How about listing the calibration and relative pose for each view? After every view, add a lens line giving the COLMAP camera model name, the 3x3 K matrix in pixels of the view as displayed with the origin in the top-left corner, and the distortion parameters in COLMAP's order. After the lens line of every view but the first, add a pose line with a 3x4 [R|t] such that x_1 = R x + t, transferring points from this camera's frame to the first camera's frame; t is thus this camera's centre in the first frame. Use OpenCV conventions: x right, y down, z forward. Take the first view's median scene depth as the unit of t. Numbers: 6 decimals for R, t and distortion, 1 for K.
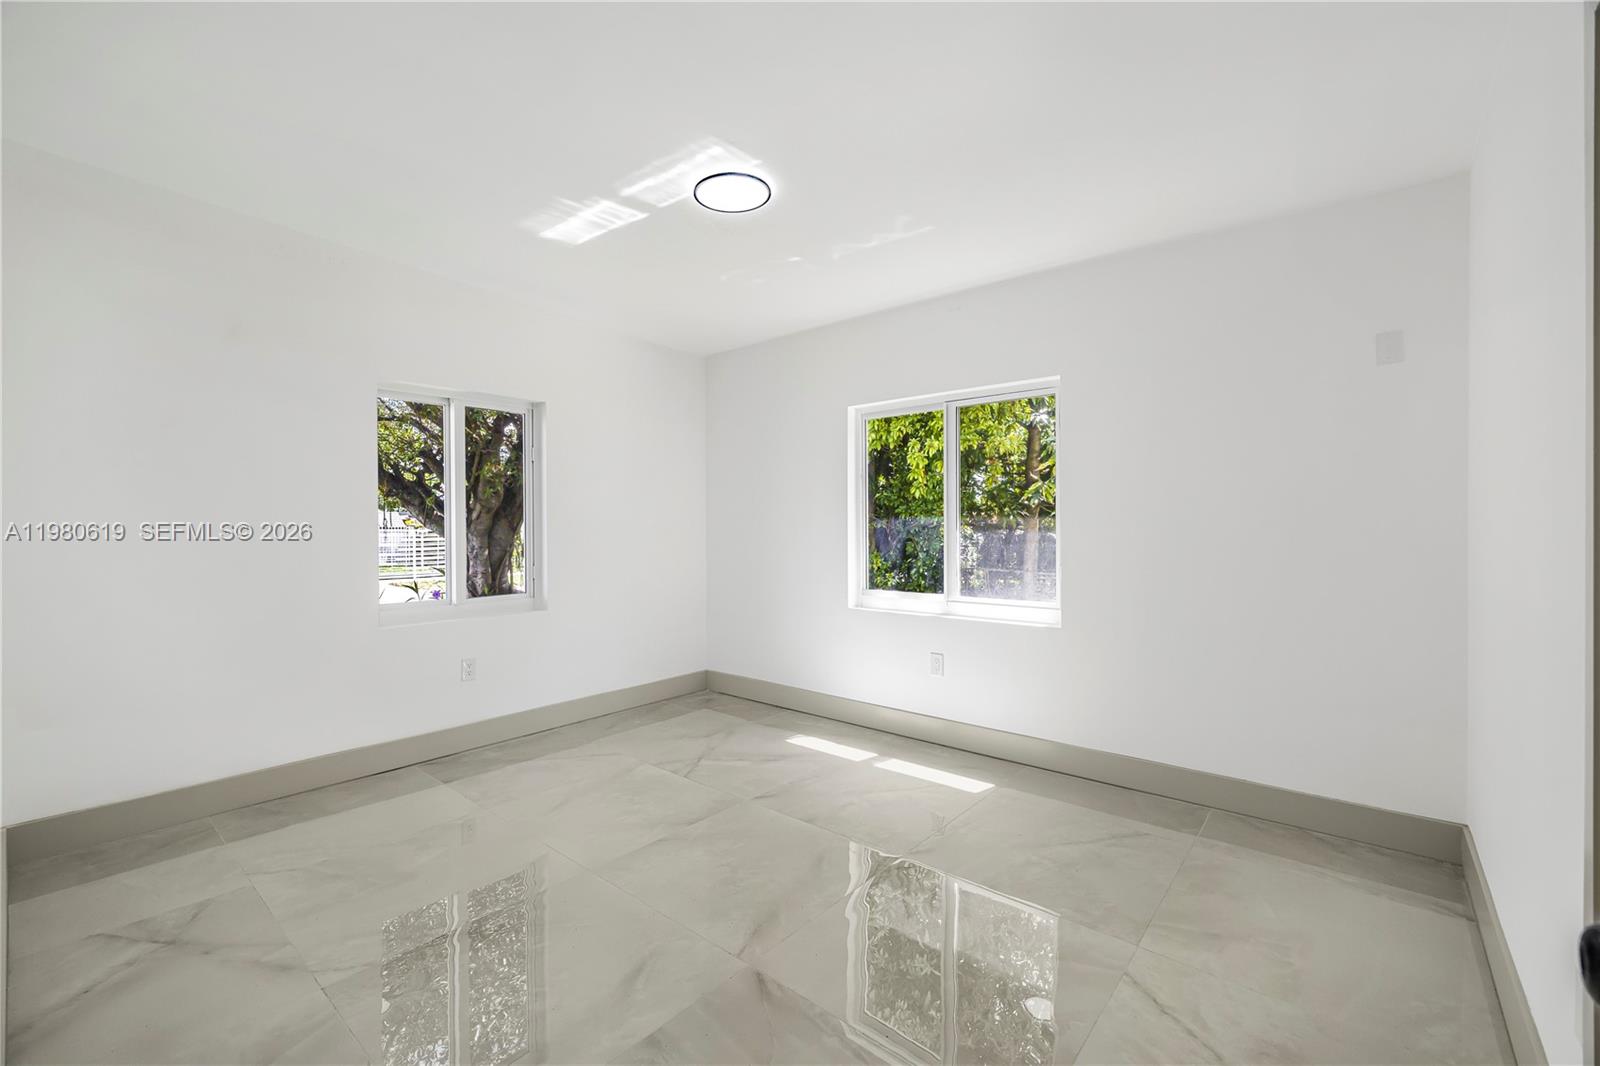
lens RADIAL K [[665.9, 0, 798.8], [0, 665.9, 532.3], [0, 0, 1]] dist [-0.000544, 0.000688]
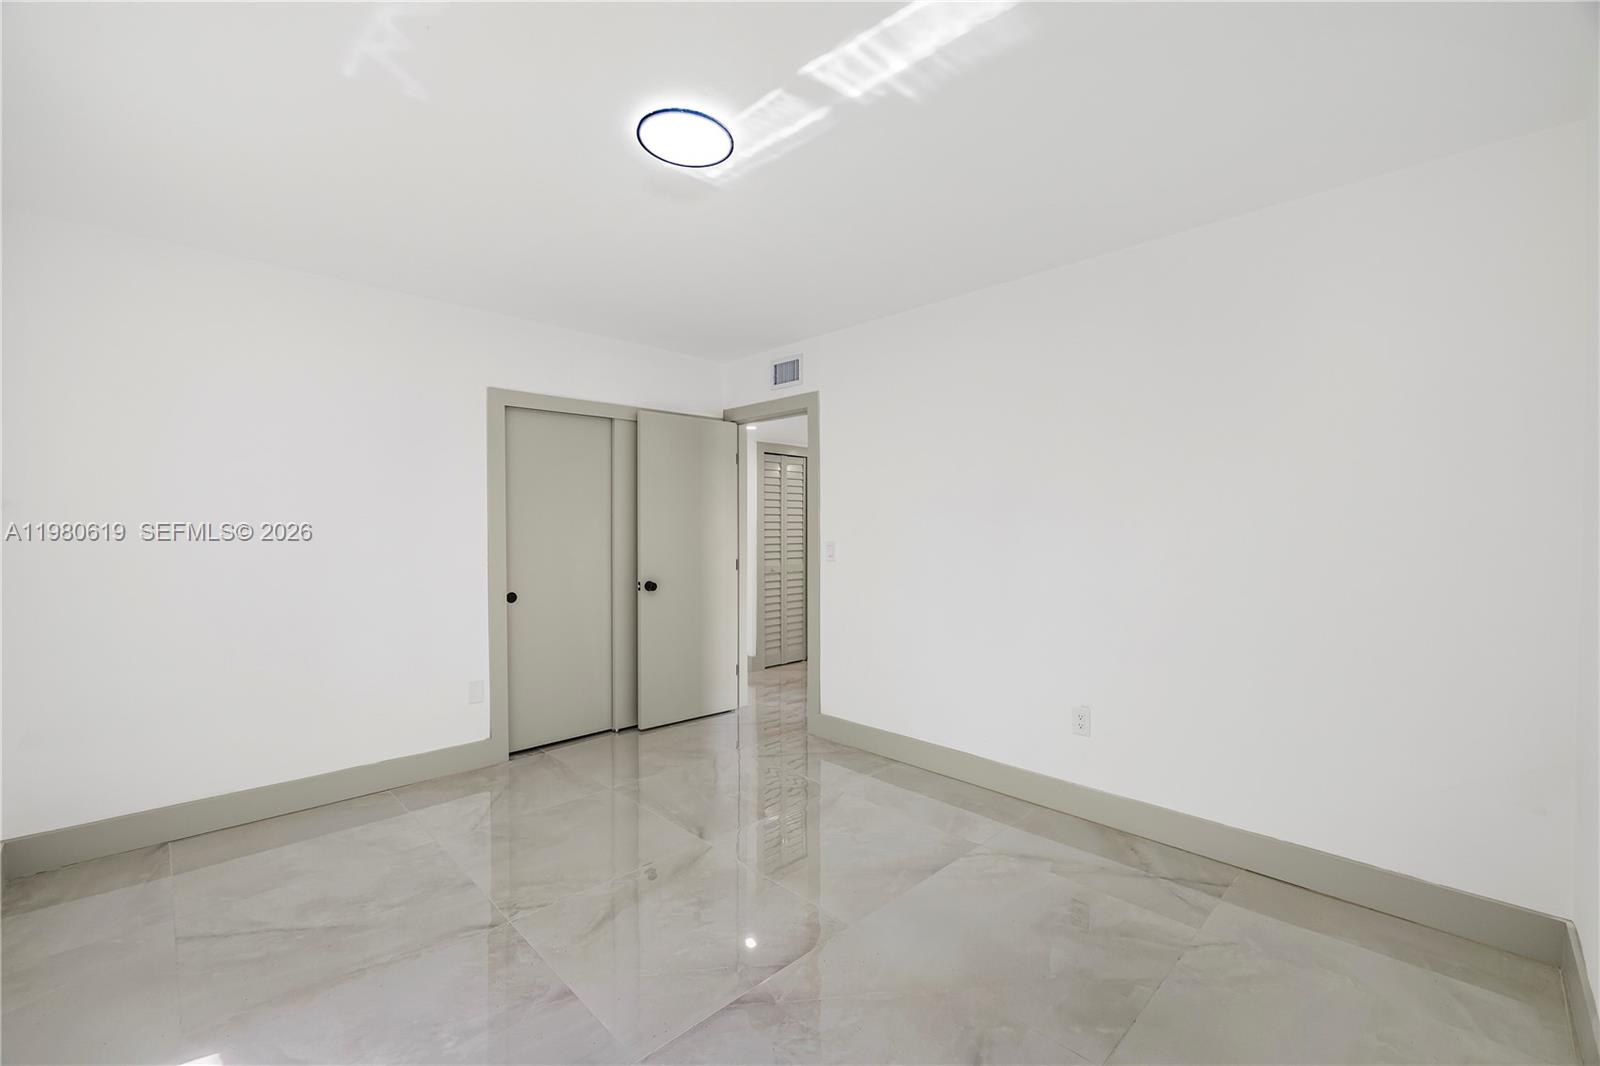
lens RADIAL K [[665.9, 0, 798.8], [0, 665.9, 532.3], [0, 0, 1]] dist [-0.000544, 0.000688]
pose [[-0.995730, 0.002616, 0.092279, -0.307708], [0.004234, 0.999841, 0.017343, -0.050501], [-0.092219, 0.017660, -0.995582, 1.788790]]
